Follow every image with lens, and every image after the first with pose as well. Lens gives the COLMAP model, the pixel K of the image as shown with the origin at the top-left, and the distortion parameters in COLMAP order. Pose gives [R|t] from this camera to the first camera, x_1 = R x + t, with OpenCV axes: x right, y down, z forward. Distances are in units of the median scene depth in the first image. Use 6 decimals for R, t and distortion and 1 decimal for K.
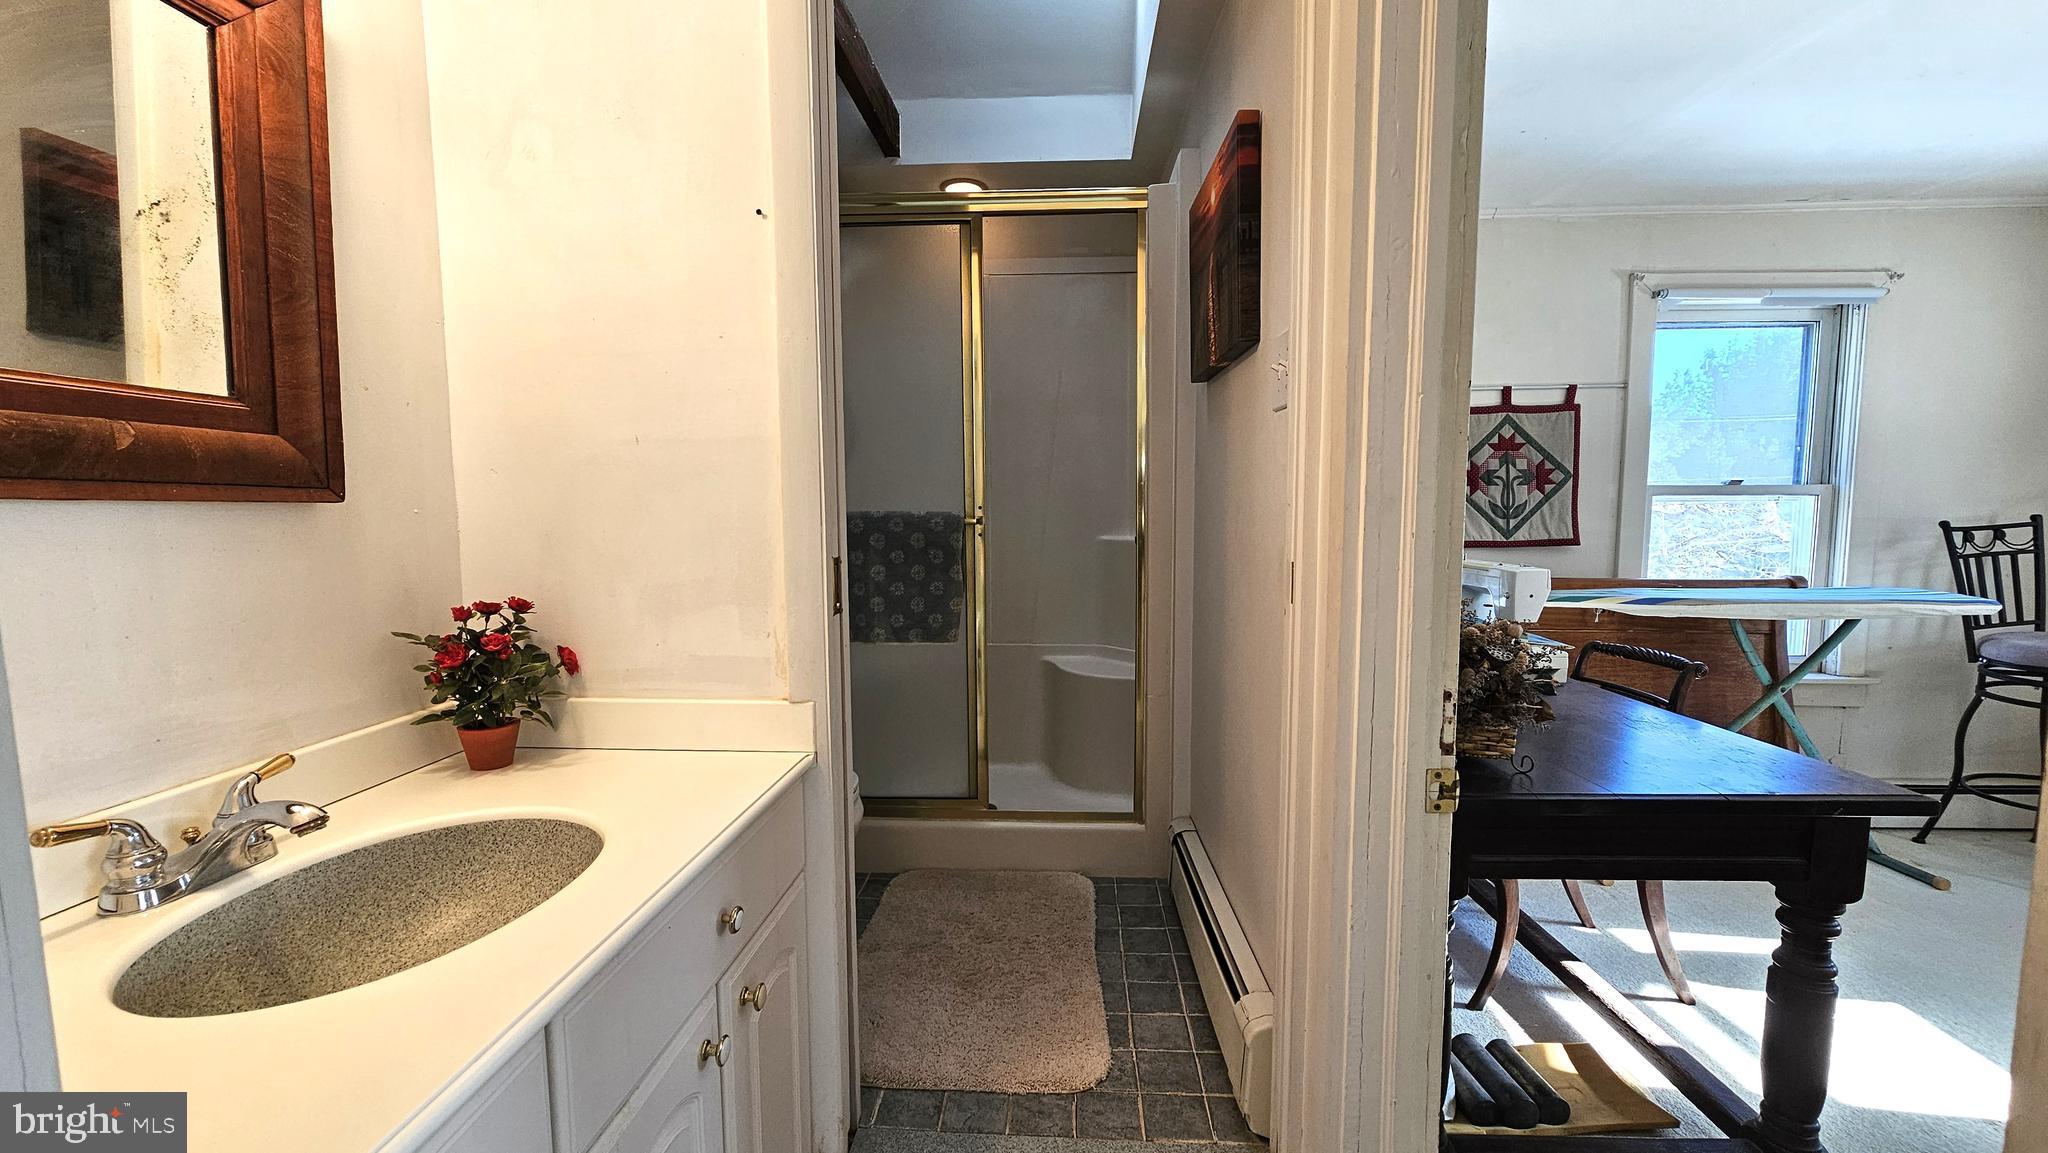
lens RADIAL K [[835.6, 0, 1020.7], [0, 835.6, 577.0], [0, 0, 1]] dist [-0.000373, -0.000427]
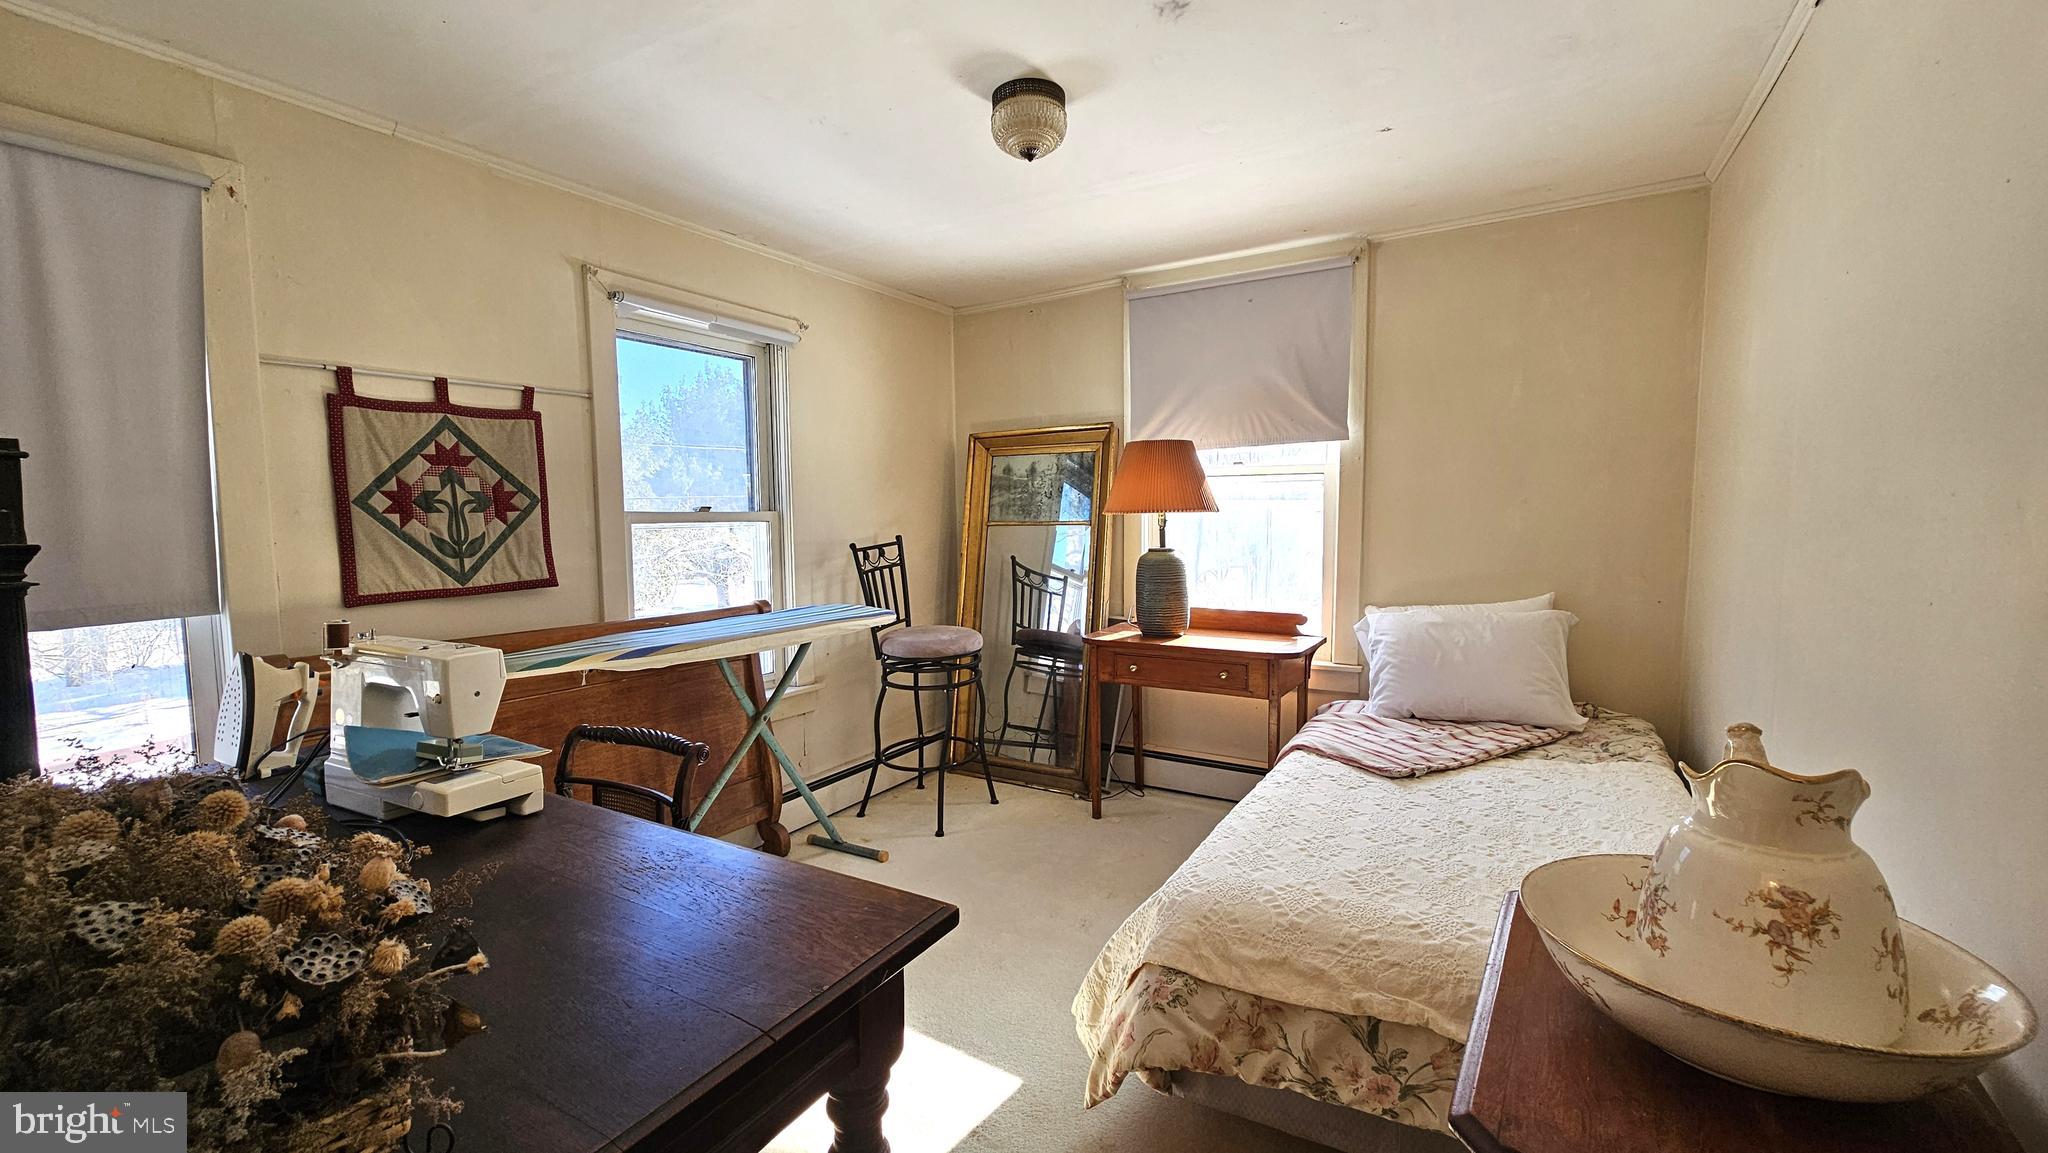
lens RADIAL K [[835.6, 0, 1020.7], [0, 835.6, 577.0], [0, 0, 1]] dist [-0.000373, -0.000427]
pose [[0.474634, -0.069539, 0.877432, 0.170572], [0.082935, 0.995972, 0.034072, -0.037344], [-0.876267, 0.056598, 0.478490, 0.216050]]
